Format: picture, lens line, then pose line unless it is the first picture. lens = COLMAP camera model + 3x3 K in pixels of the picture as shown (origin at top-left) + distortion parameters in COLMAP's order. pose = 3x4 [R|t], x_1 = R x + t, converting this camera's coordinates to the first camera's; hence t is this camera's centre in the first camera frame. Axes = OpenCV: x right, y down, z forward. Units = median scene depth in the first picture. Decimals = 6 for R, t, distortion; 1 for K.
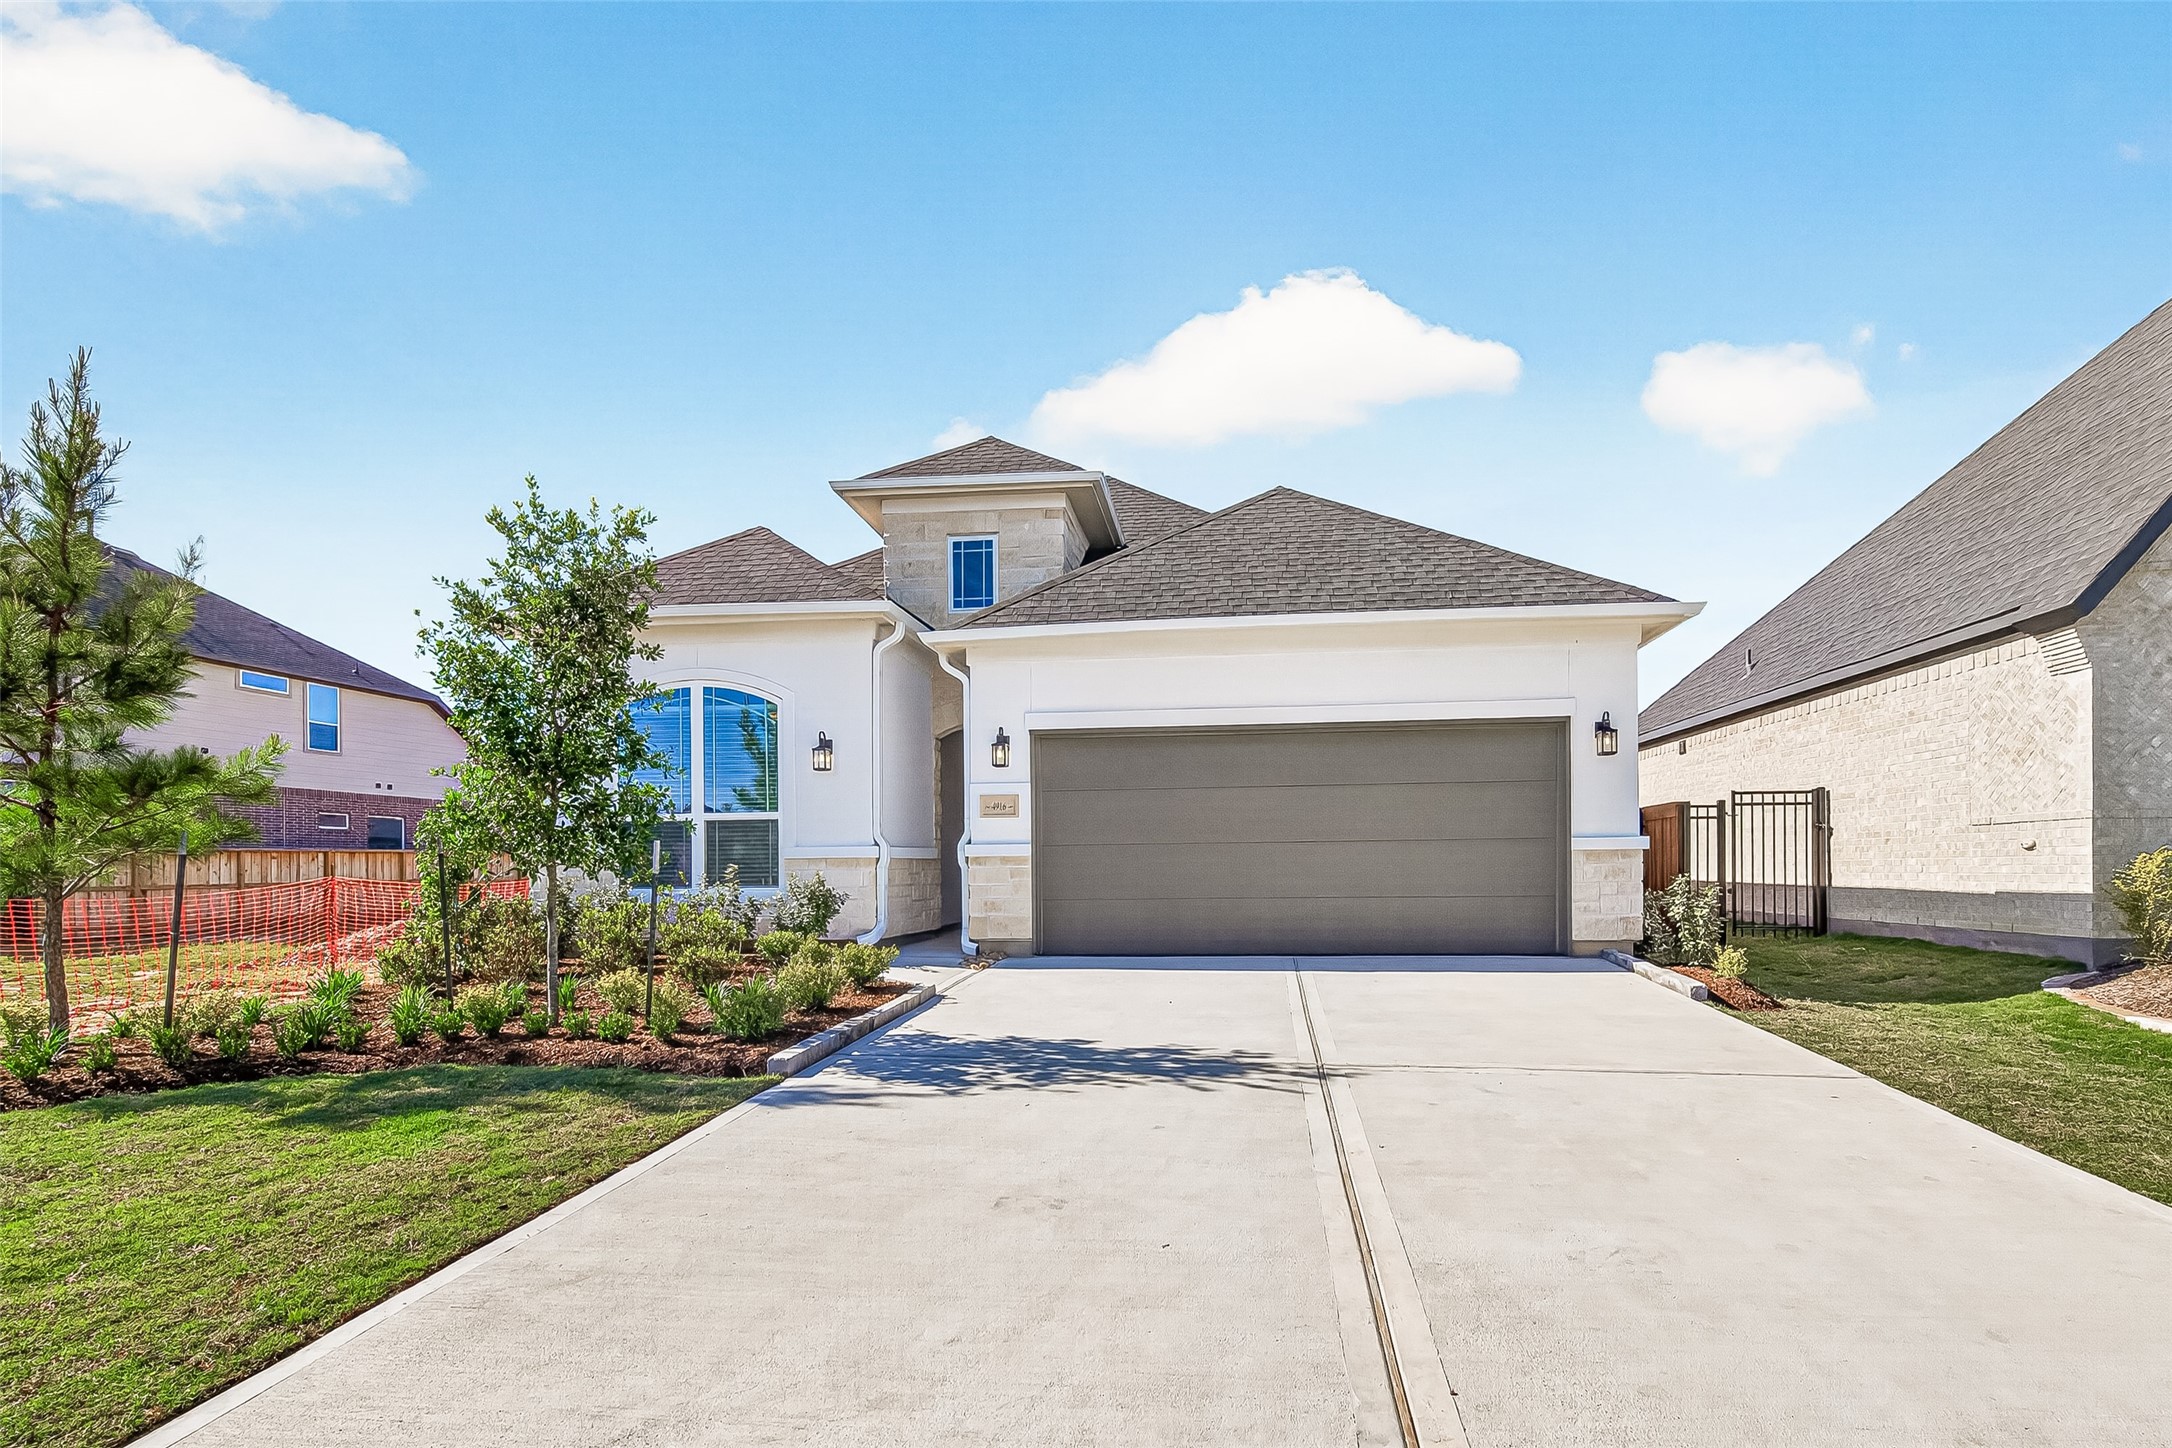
lens RADIAL K [[973.8, 0, 1117.2], [0, 973.8, 724.7], [0, 0, 1]] dist [0.003632, -0.000660]
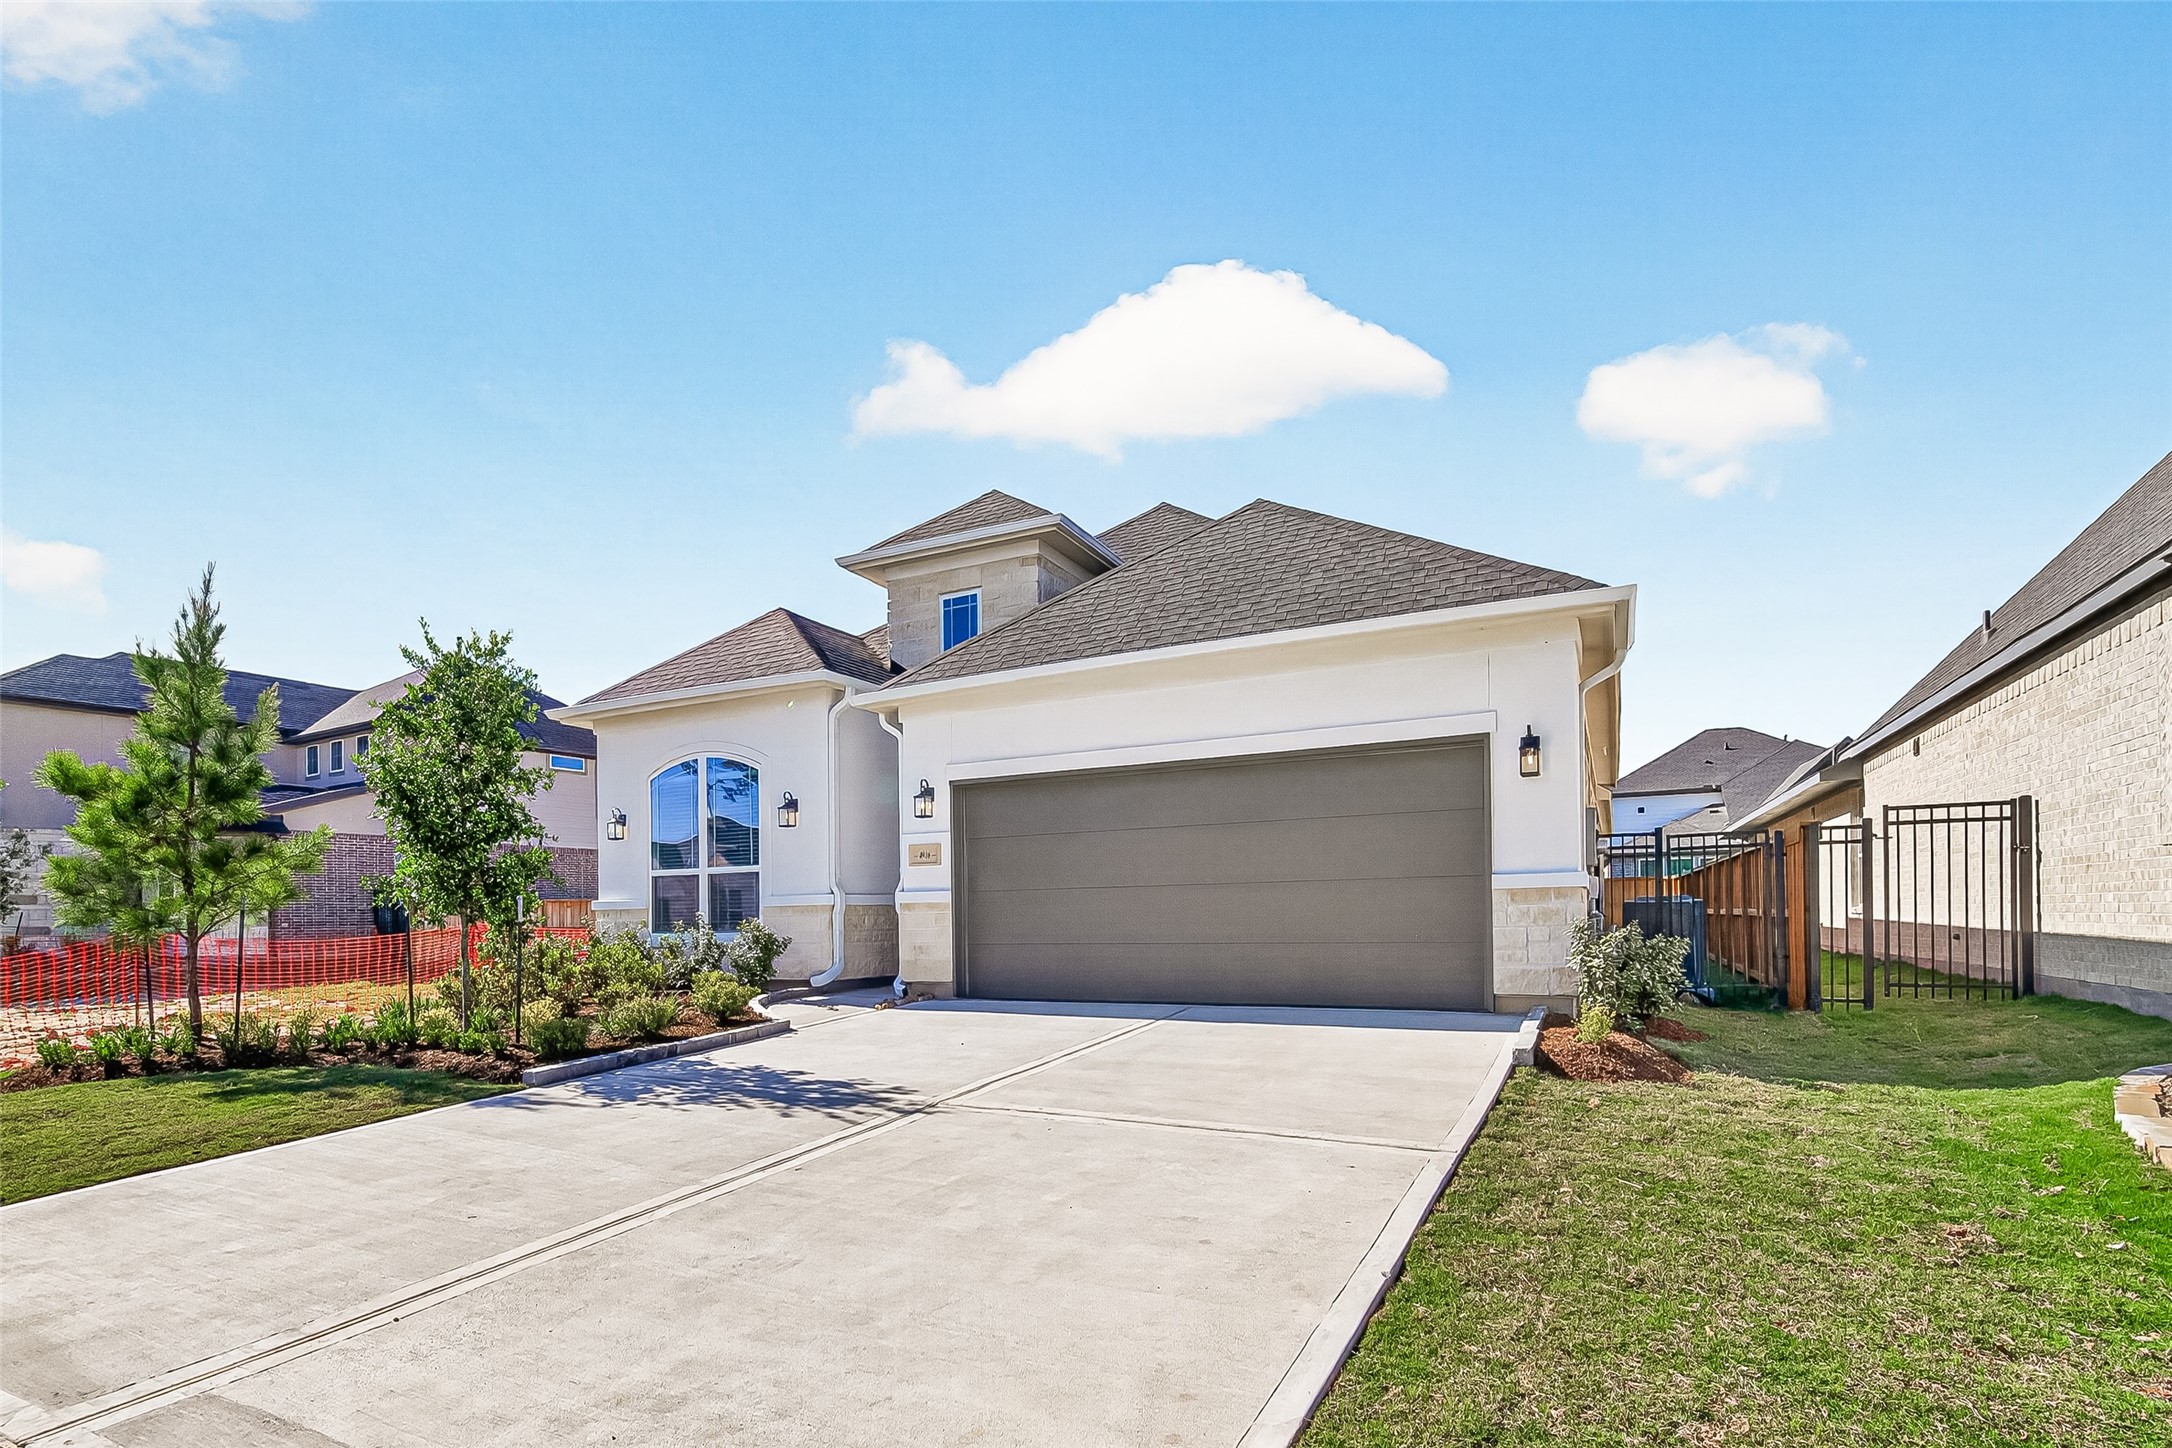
lens RADIAL K [[1055.0, 0, 1085.9], [0, 1055.0, 753.3], [0, 0, 1]] dist [0.006630, -0.000639]
pose [[0.928253, -0.061646, -0.366804, 0.463999], [0.061266, 0.998041, -0.012689, -0.000665], [0.366868, -0.010694, 0.930212, 0.006024]]
